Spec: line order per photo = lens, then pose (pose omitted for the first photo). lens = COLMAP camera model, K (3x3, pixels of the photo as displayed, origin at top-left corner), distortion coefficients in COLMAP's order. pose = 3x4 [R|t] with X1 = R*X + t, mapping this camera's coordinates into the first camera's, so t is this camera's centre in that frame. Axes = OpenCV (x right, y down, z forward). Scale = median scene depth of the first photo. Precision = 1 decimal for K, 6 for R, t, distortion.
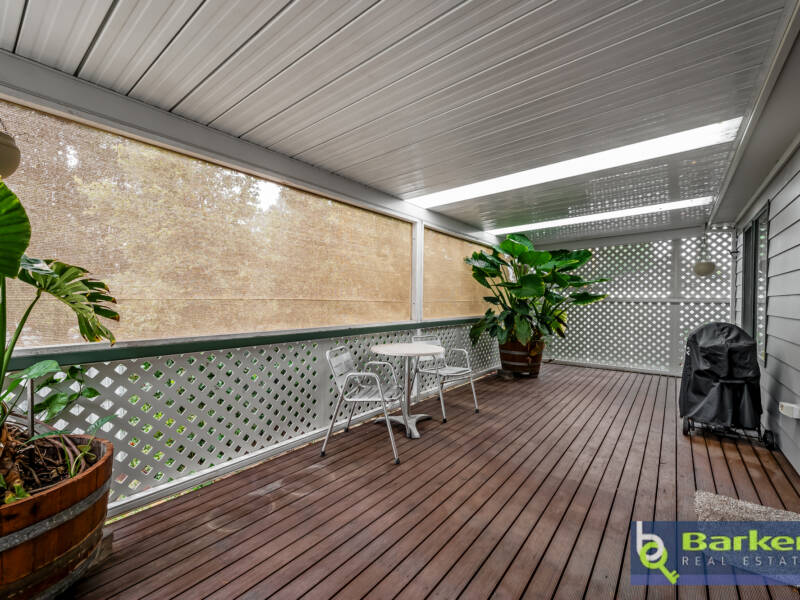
lens RADIAL K [[354.5, 0, 401.1], [0, 354.5, 302.1], [0, 0, 1]] dist [-0.000417, -0.000116]
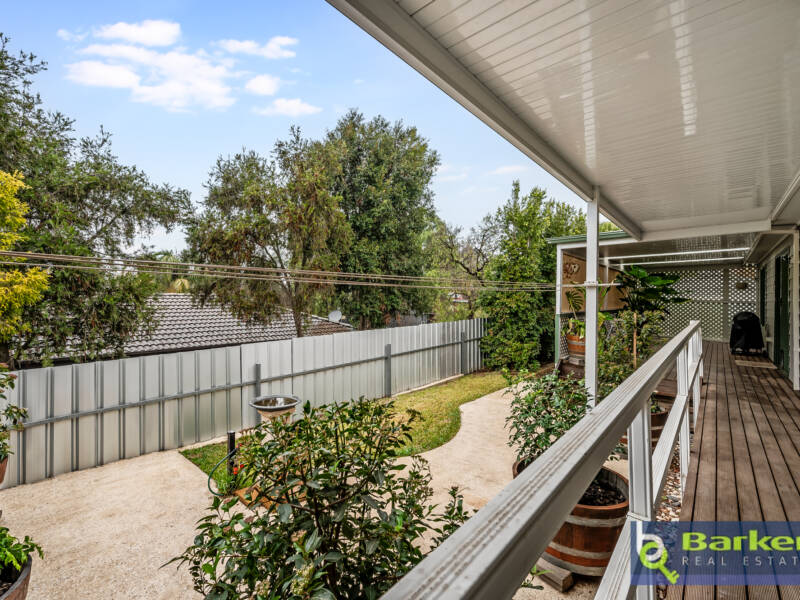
lens RADIAL K [[363.4, 0, 411.2], [0, 363.4, 295.6], [0, 0, 1]] dist [-0.002437, -0.000395]
pose [[0.999110, 0.013018, -0.040117, -0.867917], [-0.013276, 0.999893, -0.006184, -0.003800], [0.040032, 0.006711, 0.999176, -1.051954]]
